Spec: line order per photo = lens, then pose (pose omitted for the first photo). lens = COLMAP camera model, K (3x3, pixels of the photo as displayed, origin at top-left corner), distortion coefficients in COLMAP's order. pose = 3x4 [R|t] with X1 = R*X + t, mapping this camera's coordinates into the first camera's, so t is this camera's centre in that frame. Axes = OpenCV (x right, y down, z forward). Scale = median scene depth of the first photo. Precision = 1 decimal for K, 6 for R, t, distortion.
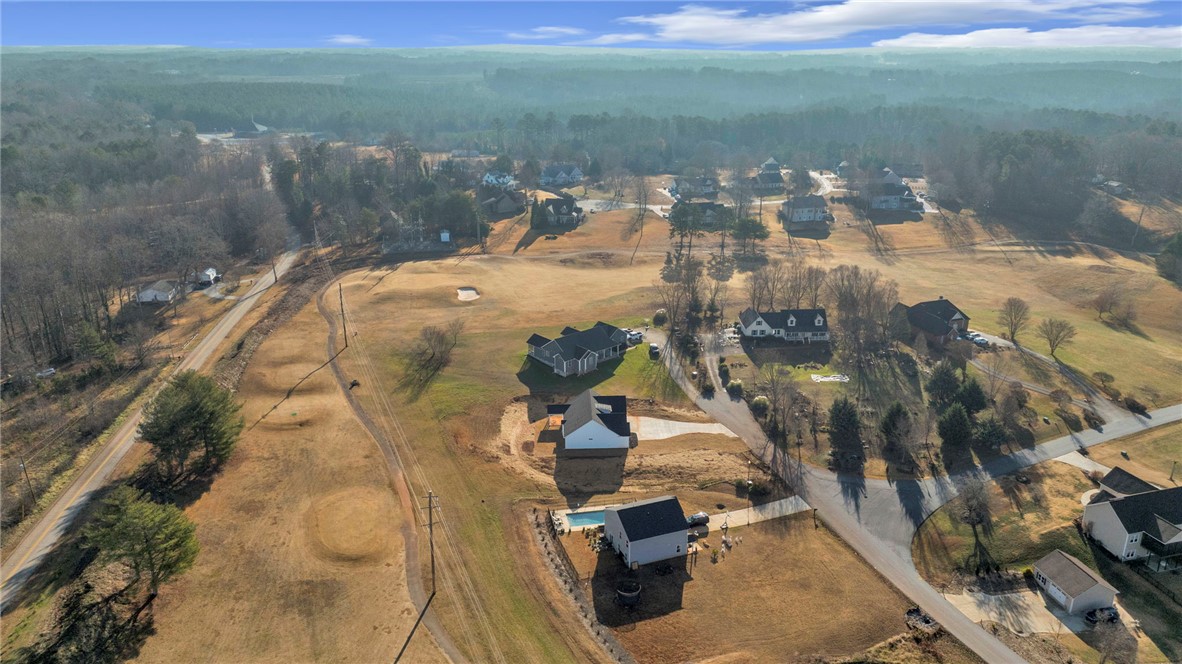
lens RADIAL K [[867.7, 0, 591.3], [0, 867.7, 330.9], [0, 0, 1]] dist [-0.039737, 0.006374]
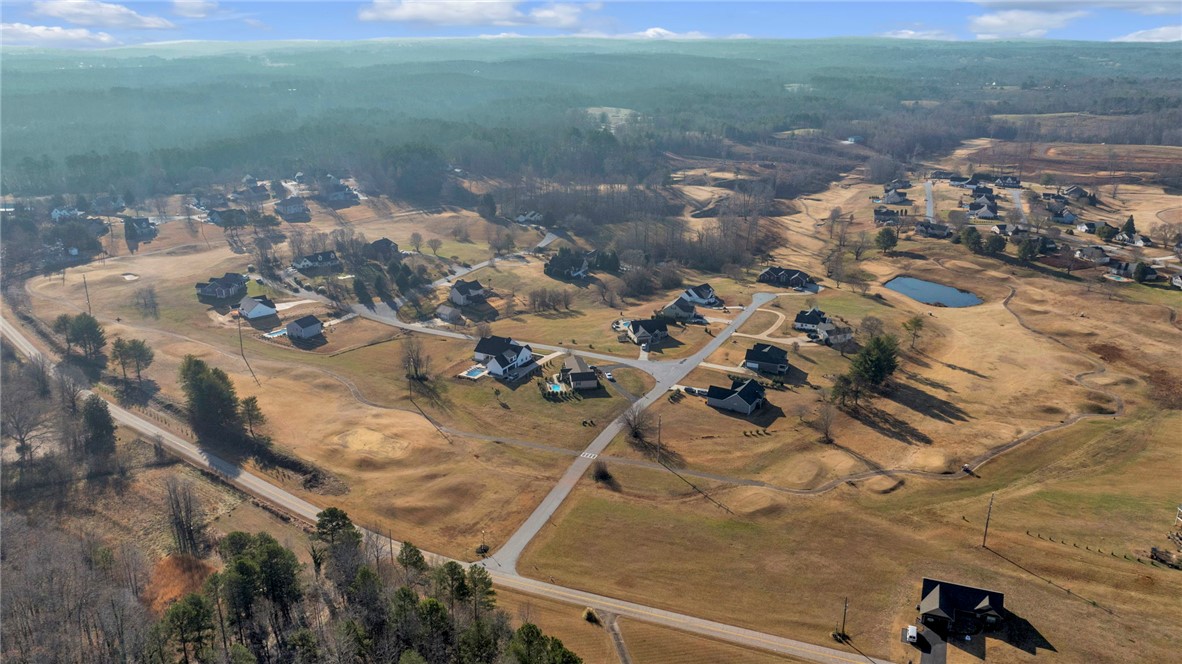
lens RADIAL K [[867.7, 0, 590.9], [0, 867.7, 333.0], [0, 0, 1]] dist [-0.039737, 0.006374]
pose [[0.788386, -0.200963, 0.581430, -0.421899], [0.194428, 0.978089, 0.074429, 0.115656], [-0.583647, 0.054368, 0.810185, -0.894875]]
